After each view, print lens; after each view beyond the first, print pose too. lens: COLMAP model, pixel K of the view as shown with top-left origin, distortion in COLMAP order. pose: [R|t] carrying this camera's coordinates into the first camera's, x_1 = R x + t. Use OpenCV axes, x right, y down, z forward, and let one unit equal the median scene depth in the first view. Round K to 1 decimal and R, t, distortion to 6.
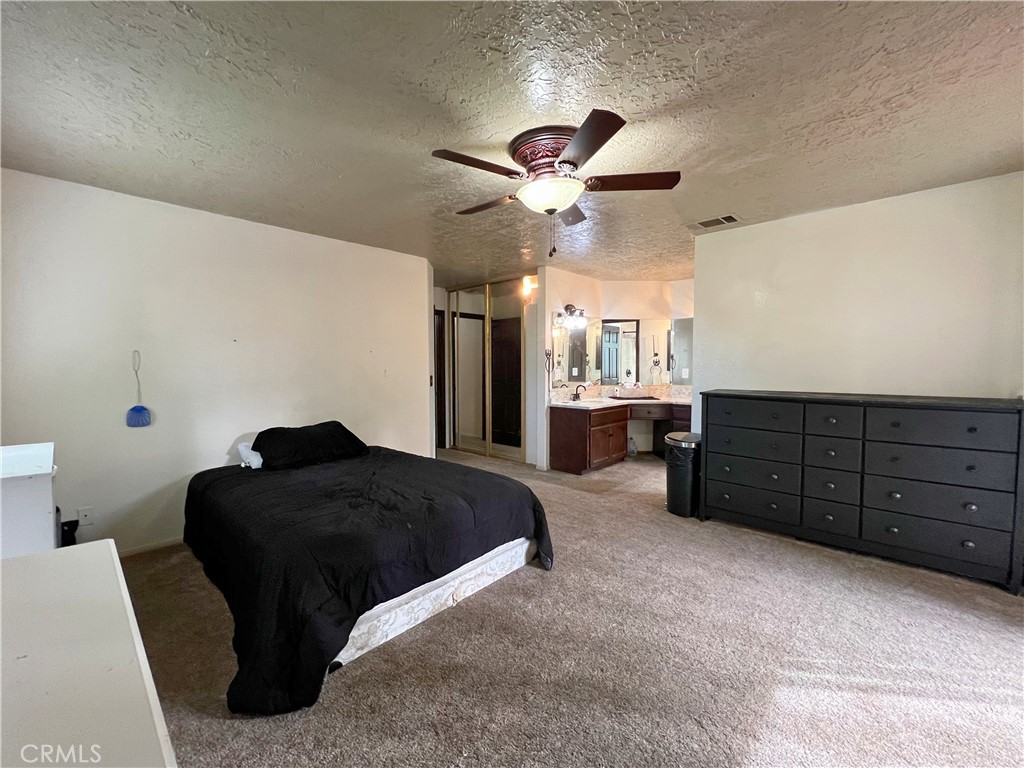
lens RADIAL K [[410.4, 0, 512.0], [0, 410.4, 384.0], [0, 0, 1]] dist [-0.000696, -0.000094]
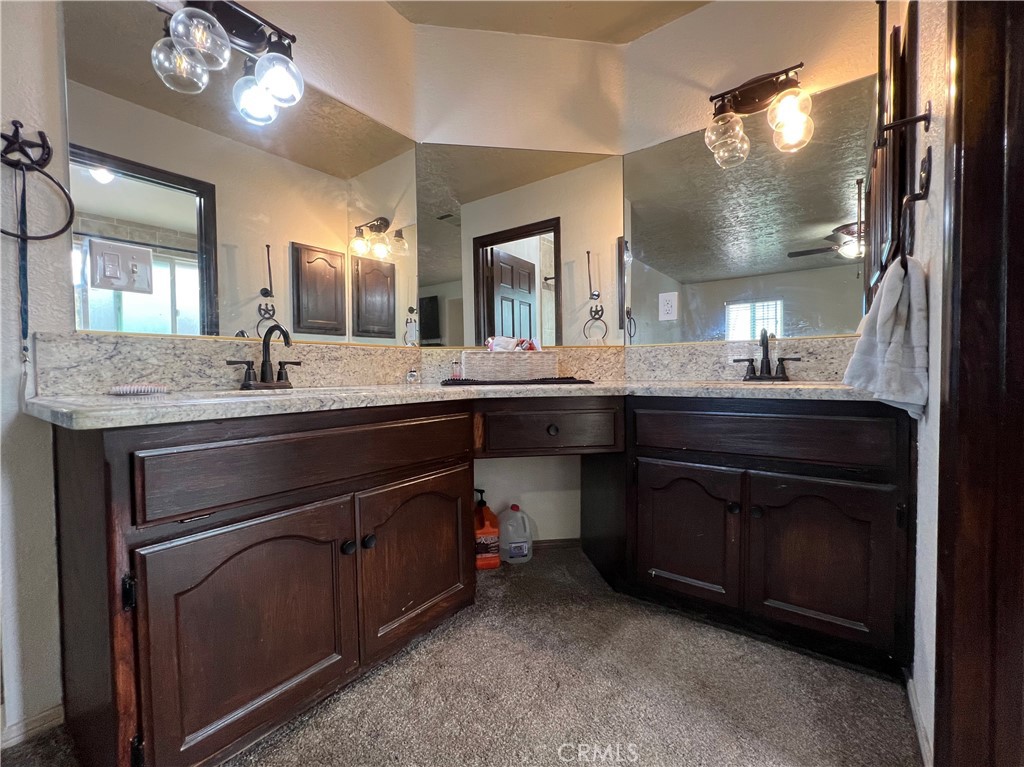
lens RADIAL K [[410.4, 0, 512.0], [0, 410.4, 383.5], [0, 0, 1]] dist [-0.000696, -0.000094]
pose [[0.995453, -0.018959, 0.093353, 0.265713], [0.020735, 0.999621, -0.018083, 0.041156], [-0.092974, 0.019936, 0.995469, 0.687007]]
